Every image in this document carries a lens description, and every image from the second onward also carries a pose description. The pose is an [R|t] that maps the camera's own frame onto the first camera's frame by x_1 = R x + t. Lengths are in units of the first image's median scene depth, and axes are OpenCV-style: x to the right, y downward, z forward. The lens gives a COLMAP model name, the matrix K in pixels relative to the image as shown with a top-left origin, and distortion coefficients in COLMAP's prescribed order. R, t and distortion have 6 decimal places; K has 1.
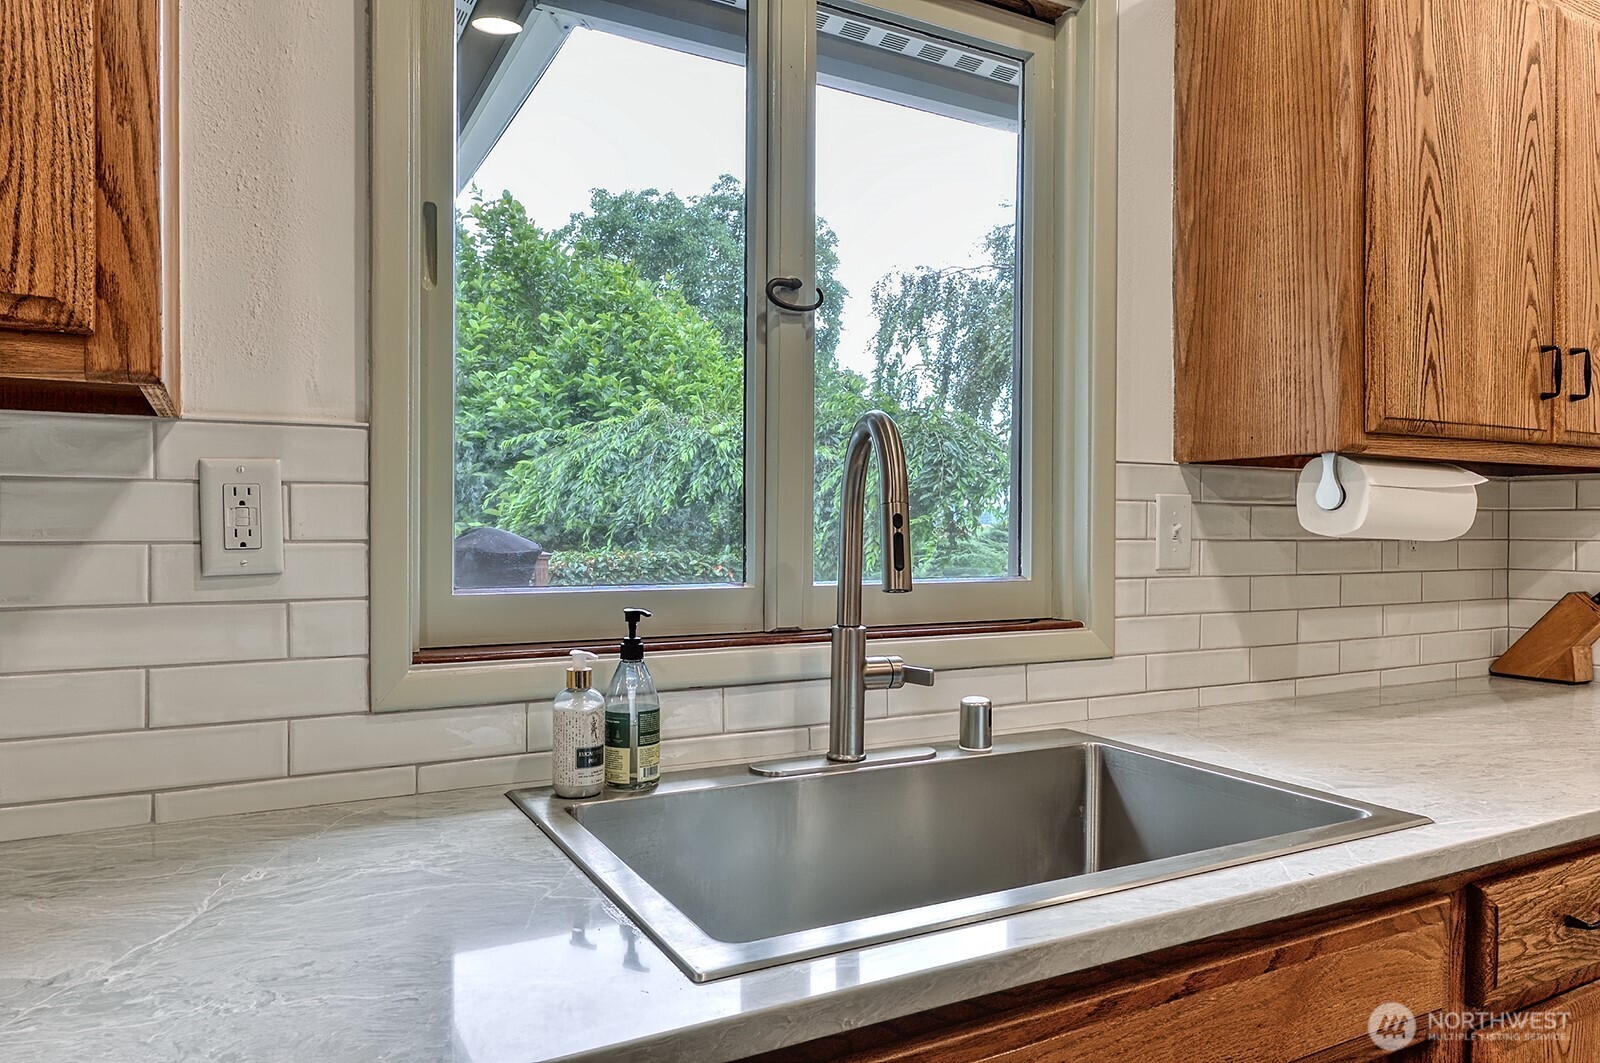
lens RADIAL K [[1039.8, 0, 801.7], [0, 1039.8, 525.8], [0, 0, 1]] dist [-0.016327, 0.000003]
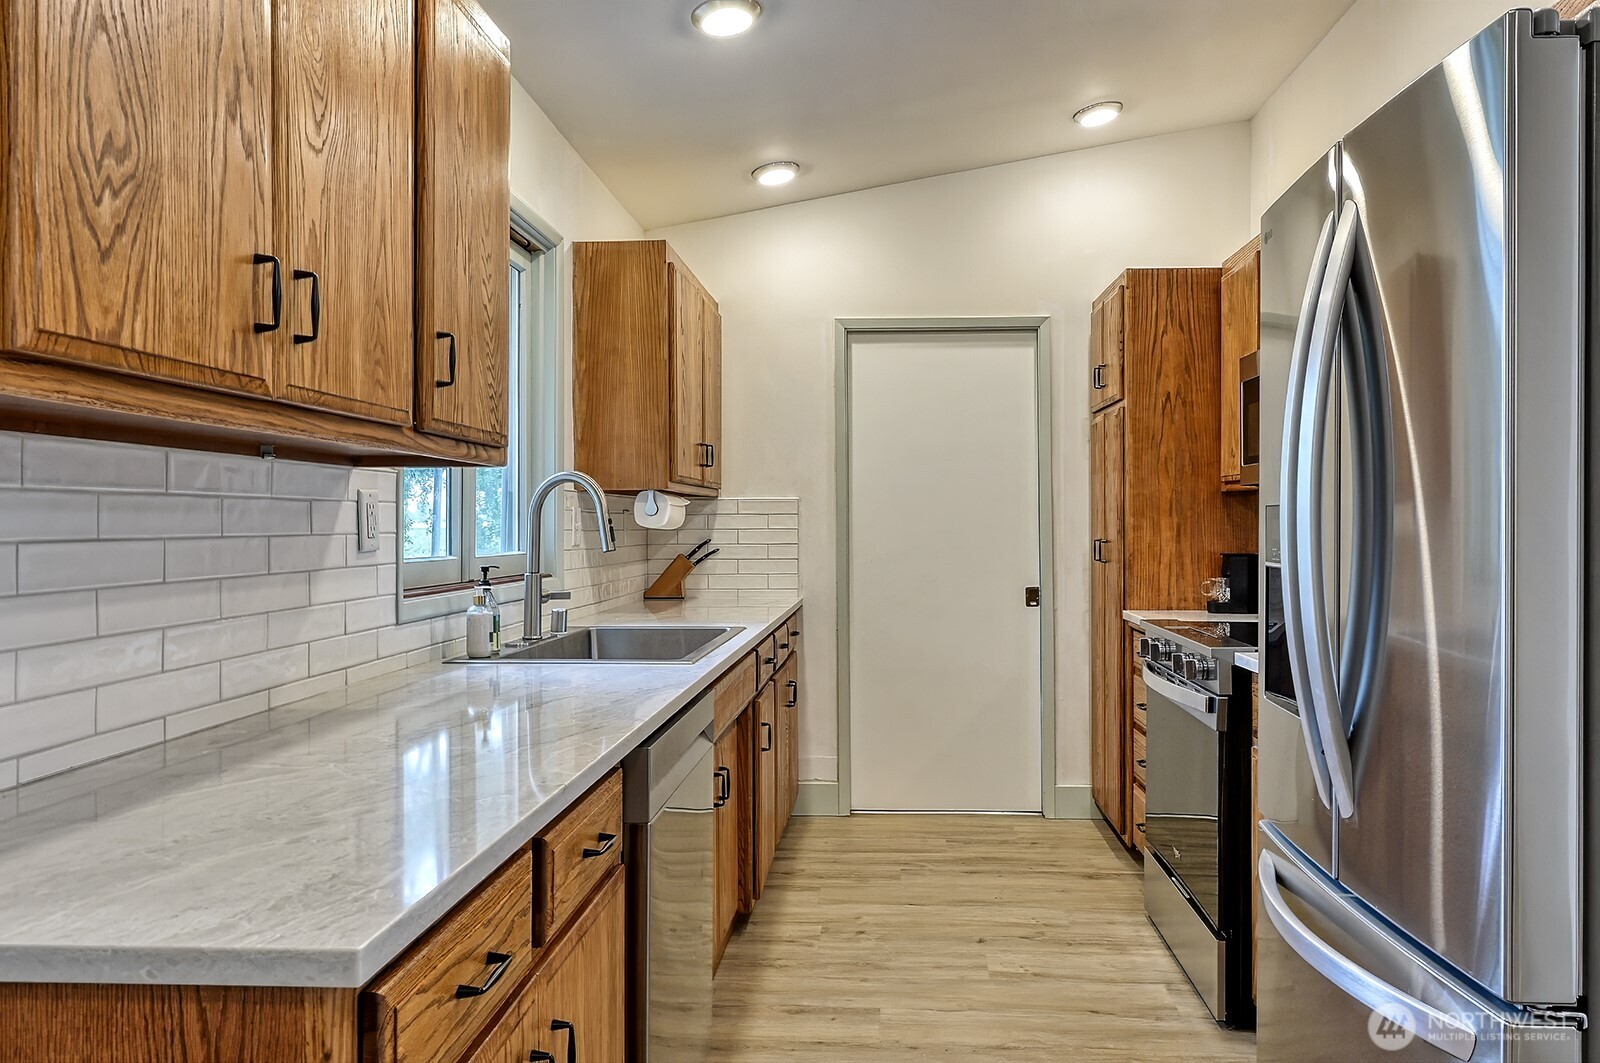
lens RADIAL K [[1039.8, 0, 801.7], [0, 1039.8, 525.8], [0, 0, 1]] dist [-0.016327, 0.000003]
pose [[0.545361, -0.008342, 0.838160, -1.153081], [0.009591, 0.999947, 0.003712, 0.001625], [-0.838146, 0.006014, 0.545412, -0.461316]]
